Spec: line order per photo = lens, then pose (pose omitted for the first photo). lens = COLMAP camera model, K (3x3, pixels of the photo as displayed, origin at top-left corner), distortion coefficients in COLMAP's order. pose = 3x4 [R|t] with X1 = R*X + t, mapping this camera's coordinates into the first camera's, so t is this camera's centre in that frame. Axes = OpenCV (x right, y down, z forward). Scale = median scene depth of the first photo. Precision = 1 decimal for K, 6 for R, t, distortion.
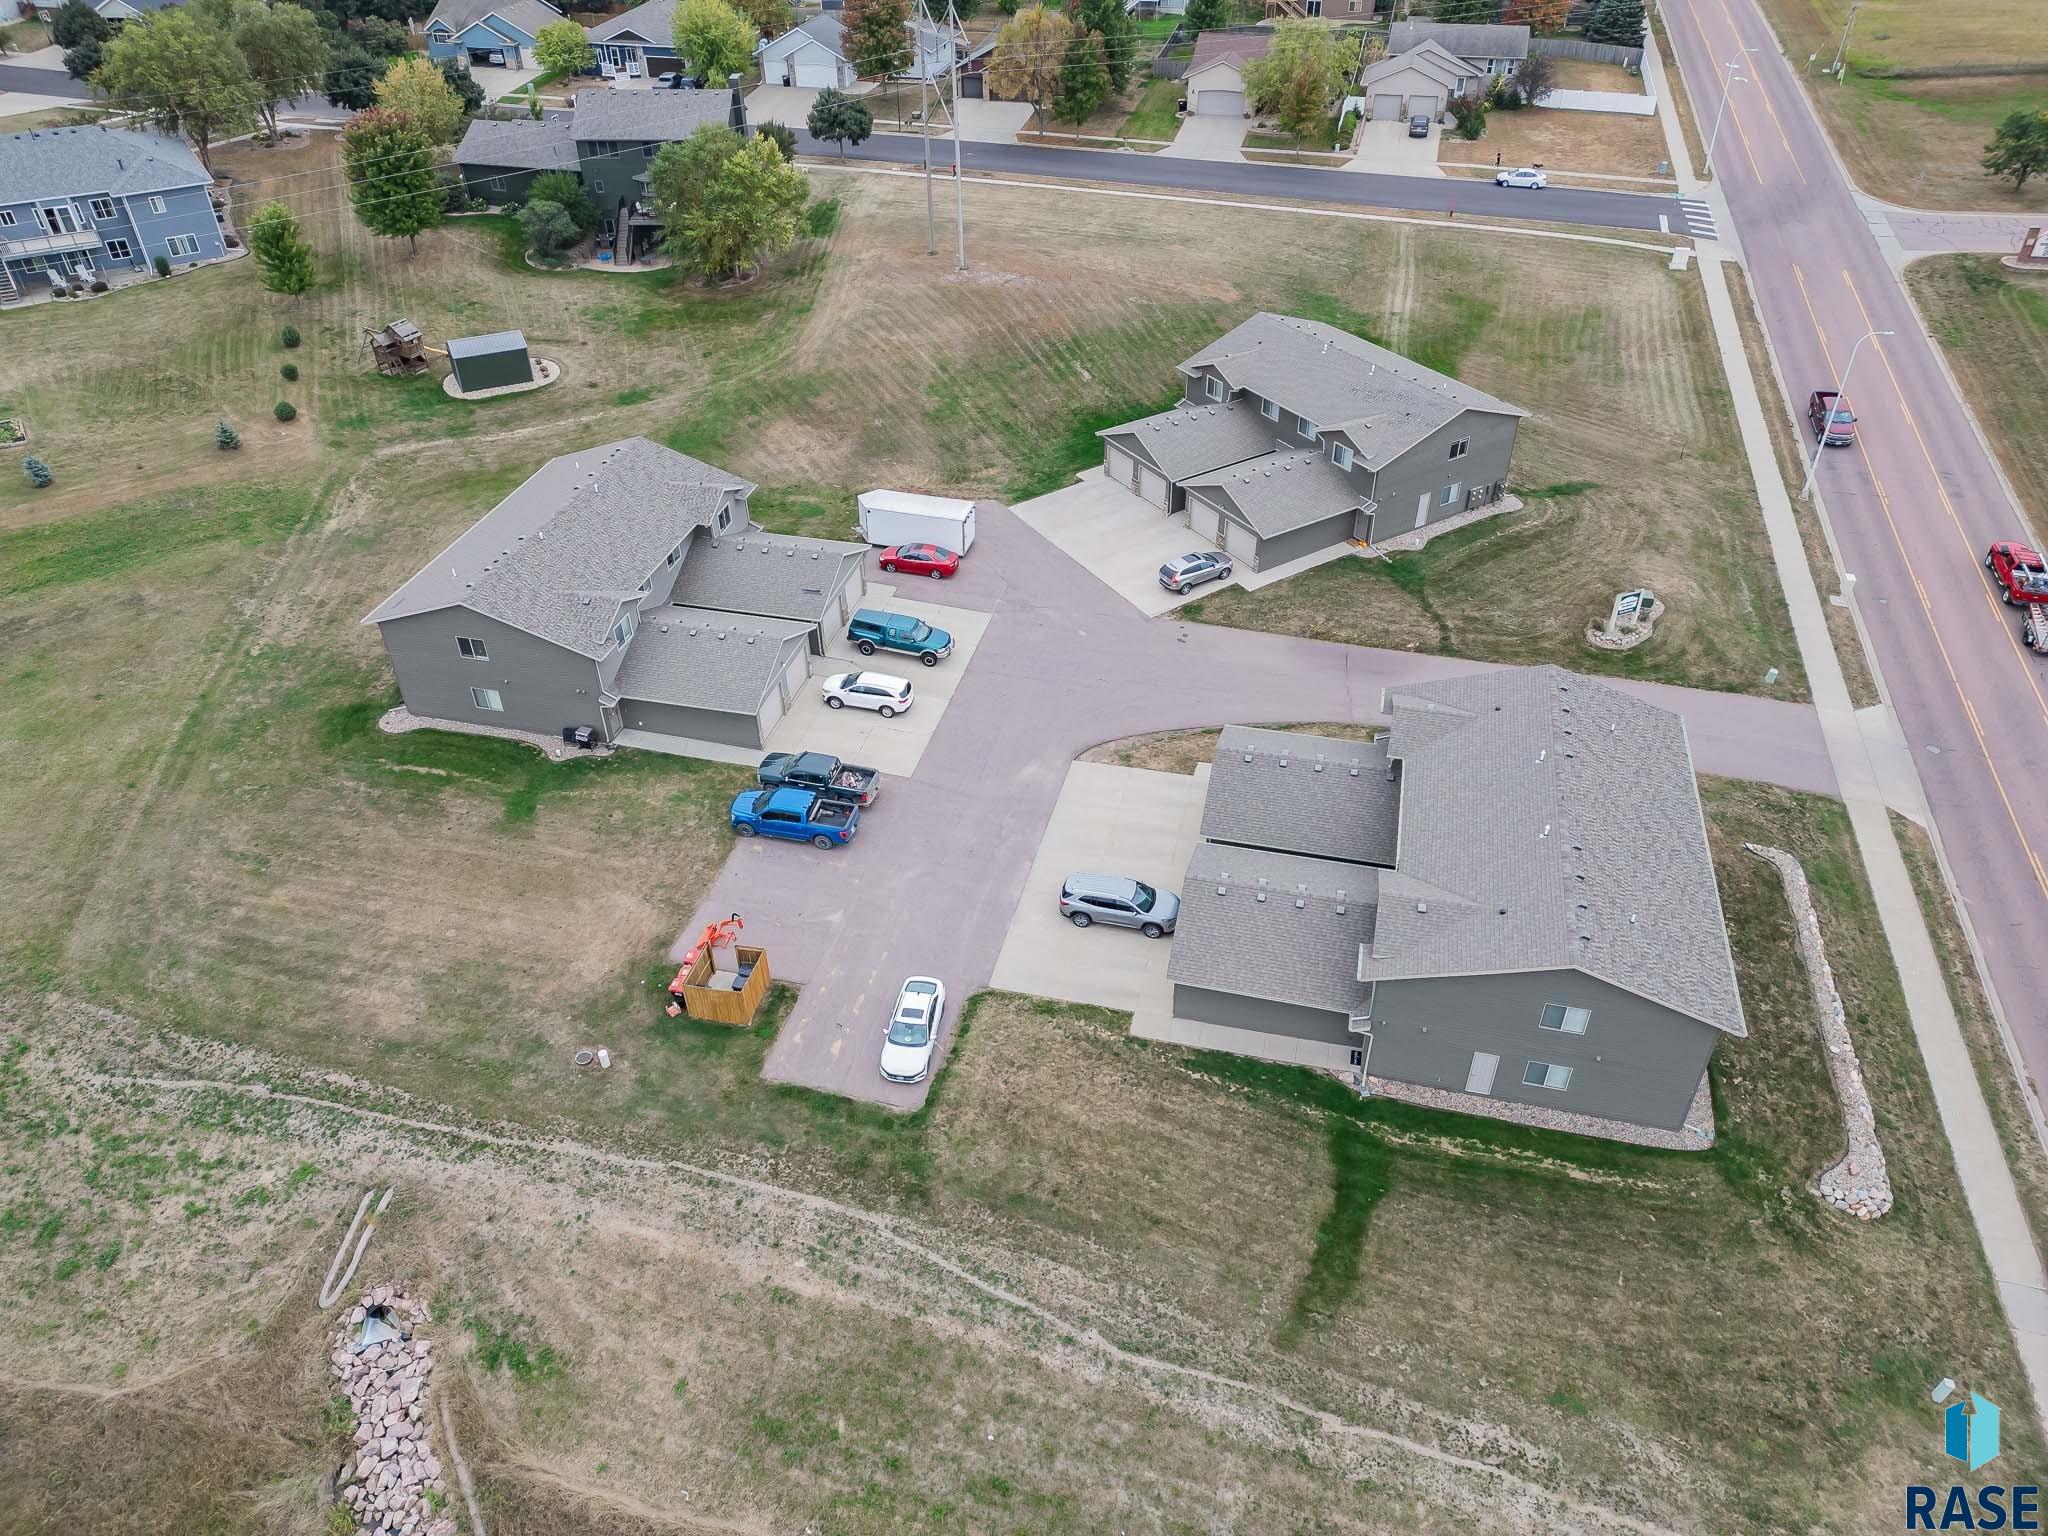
lens RADIAL K [[1429.1, 0, 1026.3], [0, 1429.1, 769.0], [0, 0, 1]] dist [0.074645, -0.067790]
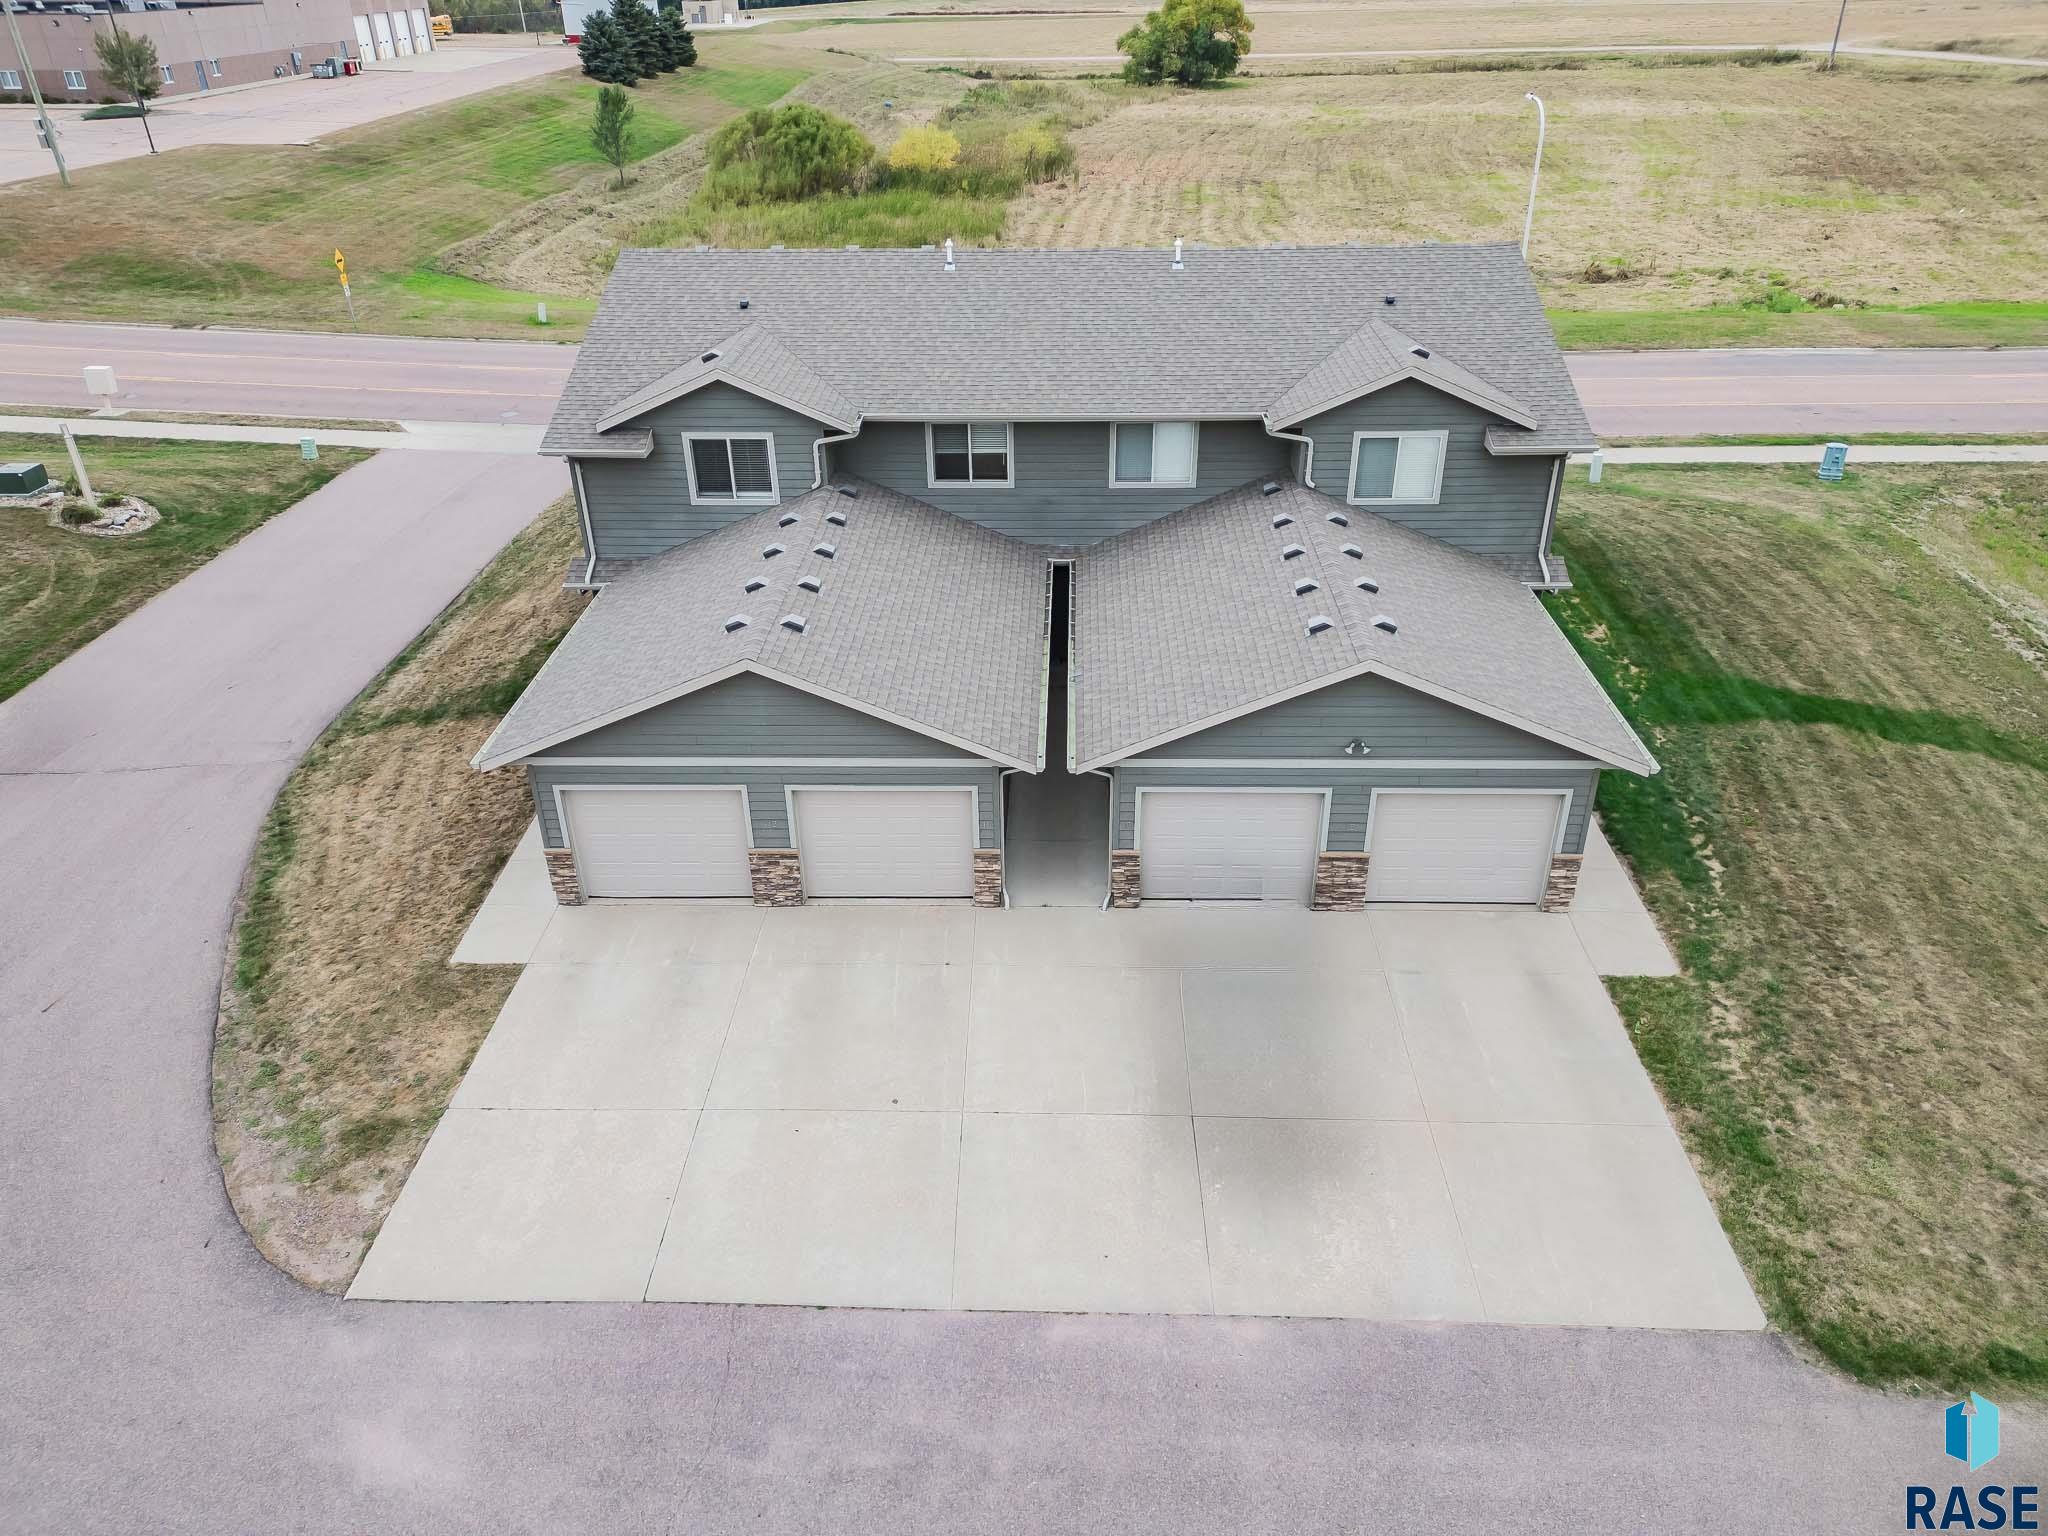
lens RADIAL K [[1429.1, 0, 1023.8], [0, 1429.1, 768.3], [0, 0, 1]] dist [0.074645, -0.067790]
pose [[-0.211131, -0.470313, 0.856872, -0.196058], [0.602351, 0.627795, 0.492997, -0.142236], [-0.769803, 0.620225, 0.150746, 1.086229]]
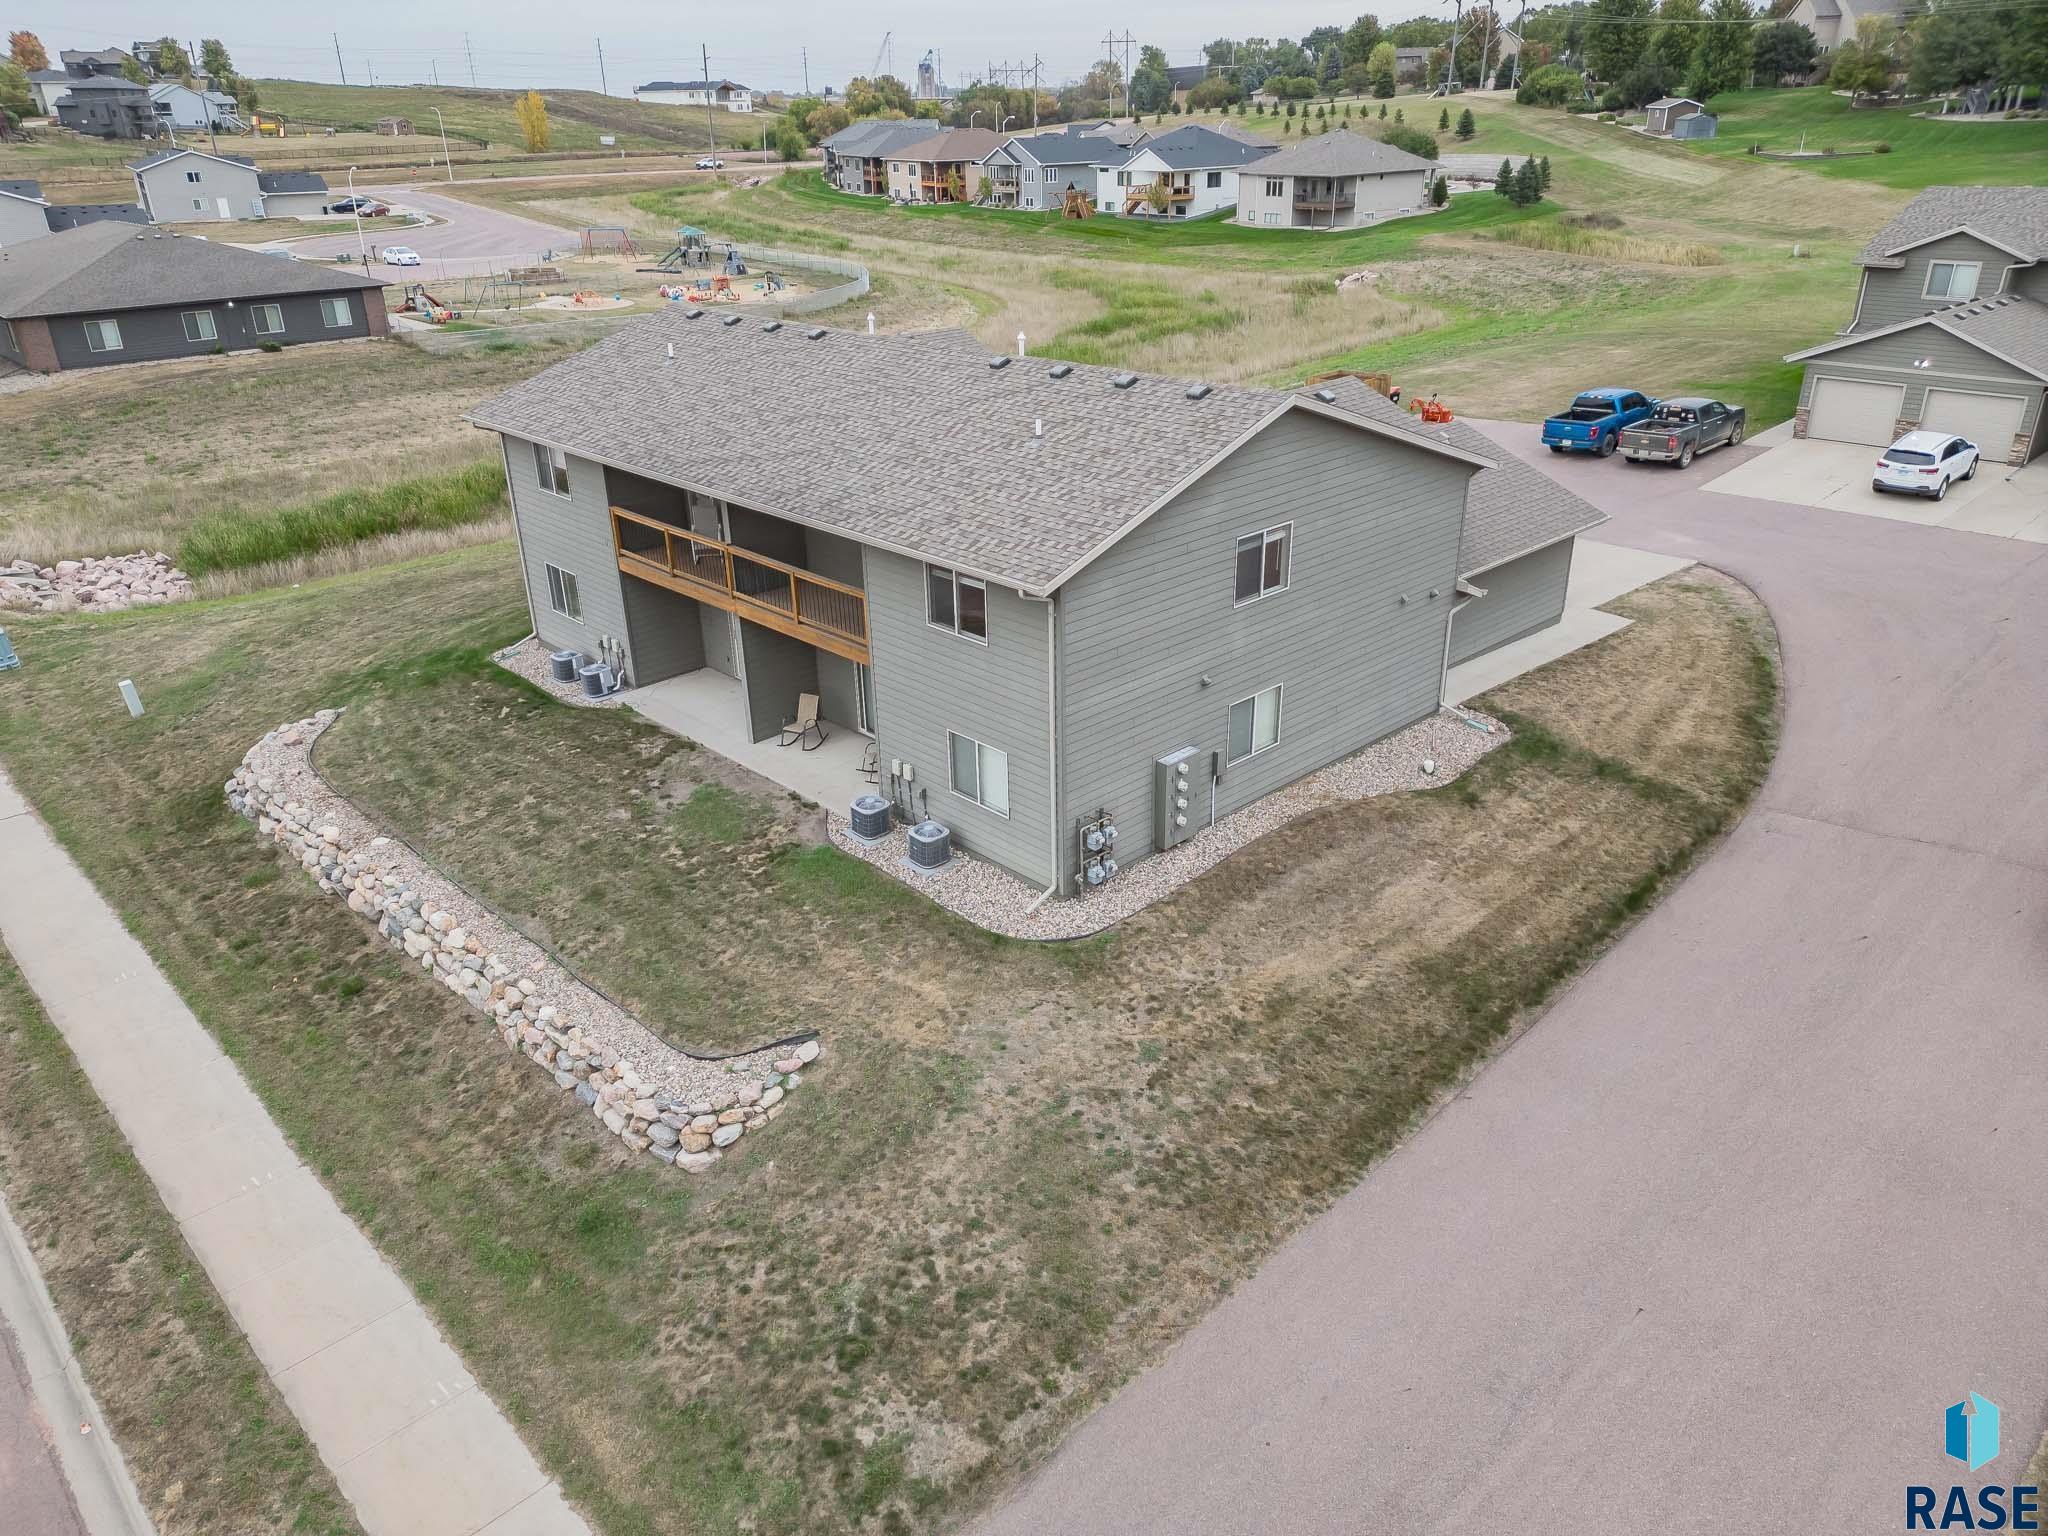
lens RADIAL K [[1429.1, 0, 1027.5], [0, 1429.1, 767.4], [0, 0, 1]] dist [0.074645, -0.067790]
pose [[-0.536455, 0.373065, -0.756993, 0.833615], [-0.488361, 0.594315, 0.638978, -0.253587], [0.688273, 0.712469, -0.136633, 1.250477]]
